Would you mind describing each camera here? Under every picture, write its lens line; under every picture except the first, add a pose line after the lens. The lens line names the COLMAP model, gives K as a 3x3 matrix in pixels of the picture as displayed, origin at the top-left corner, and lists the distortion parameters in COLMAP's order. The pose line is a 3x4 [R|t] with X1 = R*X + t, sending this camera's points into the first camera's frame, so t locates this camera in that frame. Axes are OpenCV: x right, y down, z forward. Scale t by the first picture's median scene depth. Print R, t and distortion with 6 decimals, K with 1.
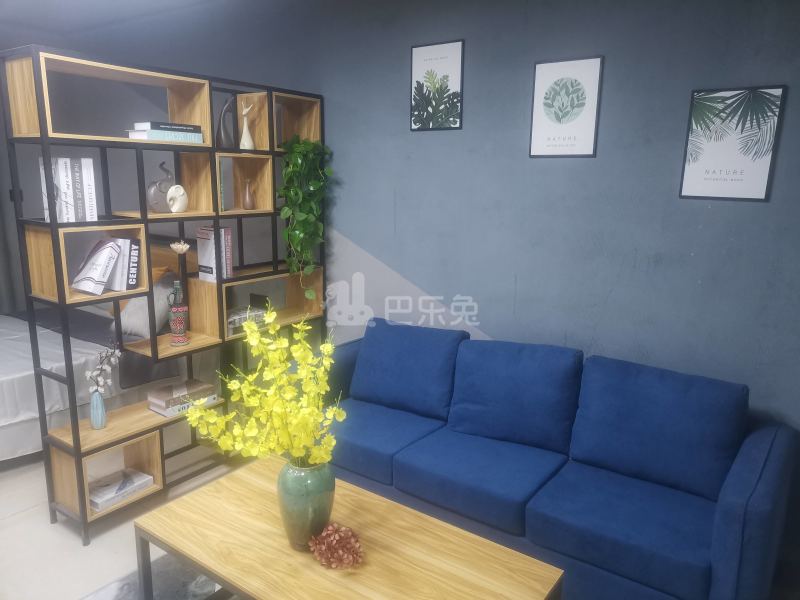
lens RADIAL K [[595.8, 0, 398.4], [0, 595.8, 301.3], [0, 0, 1]] dist [0.050598, -0.031467]
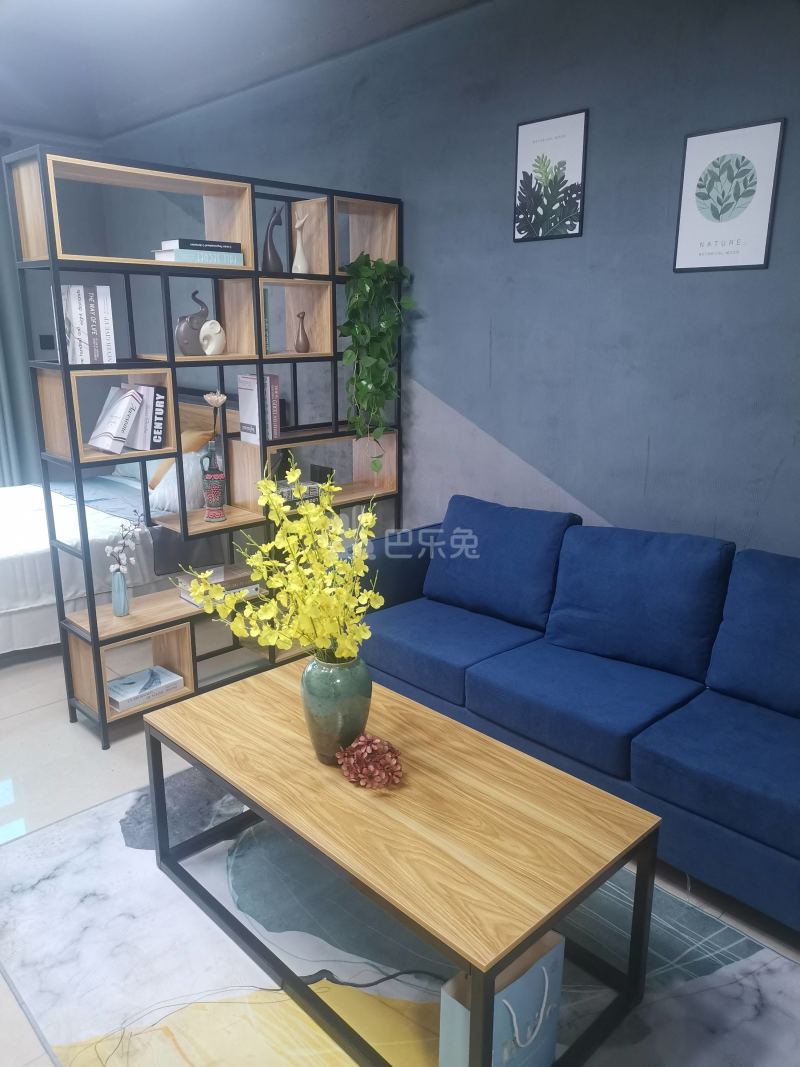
lens RADIAL K [[794.6, 0, 393.1], [0, 794.6, 537.3], [0, 0, 1]] dist [0.050598, -0.031467]
pose [[0.984098, 0.034317, -0.174278, 0.068962], [-0.023917, 0.997825, 0.061432, 0.025915], [0.176007, -0.056287, 0.982778, -0.022044]]
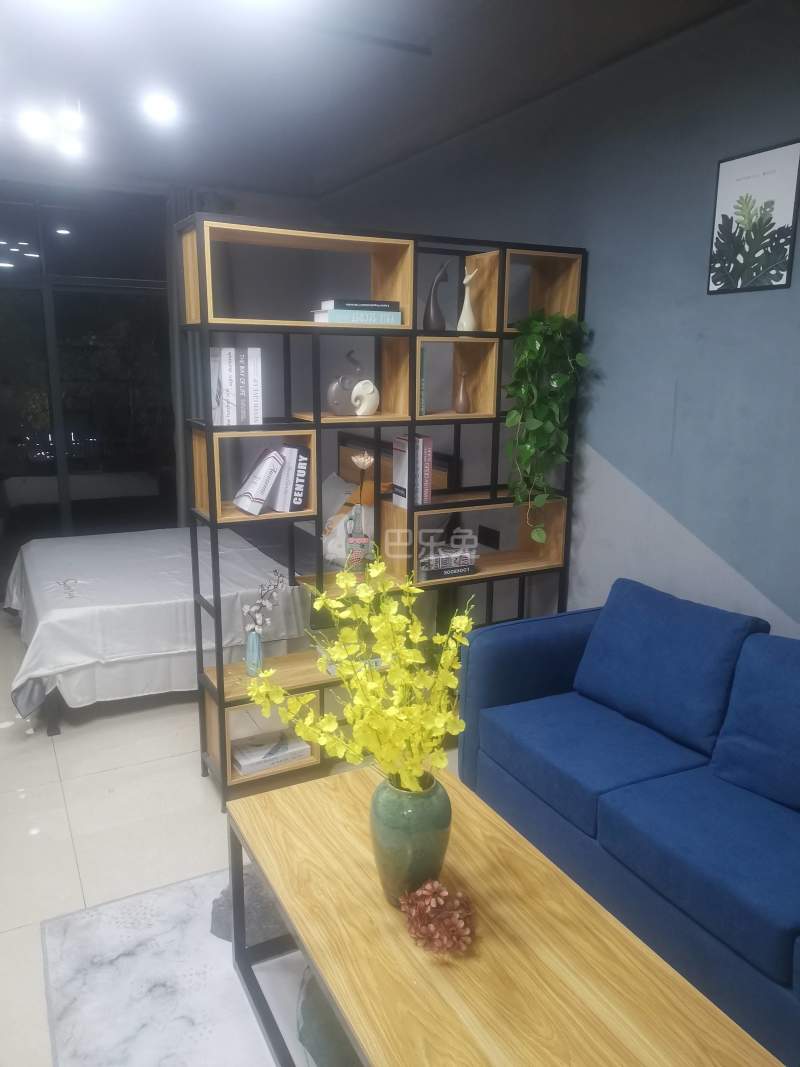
lens RADIAL K [[794.6, 0, 394.5], [0, 794.6, 540.5], [0, 0, 1]] dist [0.050598, -0.031467]
pose [[0.896565, 0.092648, -0.433114, 0.136840], [-0.087688, 0.995651, 0.031462, -0.025634], [0.434145, 0.009771, 0.900790, 0.102924]]
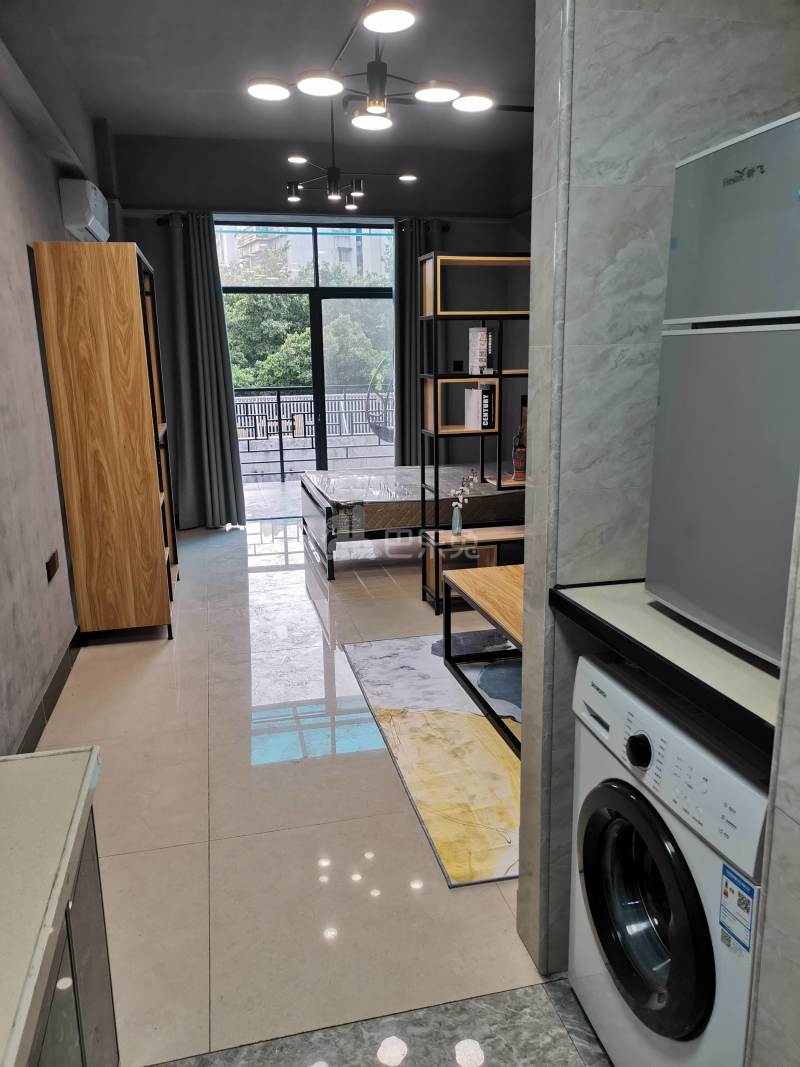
lens RADIAL K [[794.6, 0, 407.2], [0, 794.6, 527.0], [0, 0, 1]] dist [0.050598, -0.031467]
pose [[0.773178, 0.116877, -0.623326, 0.521539], [-0.104418, 0.992918, 0.056657, 0.110352], [0.625534, 0.021281, 0.779907, -0.439668]]
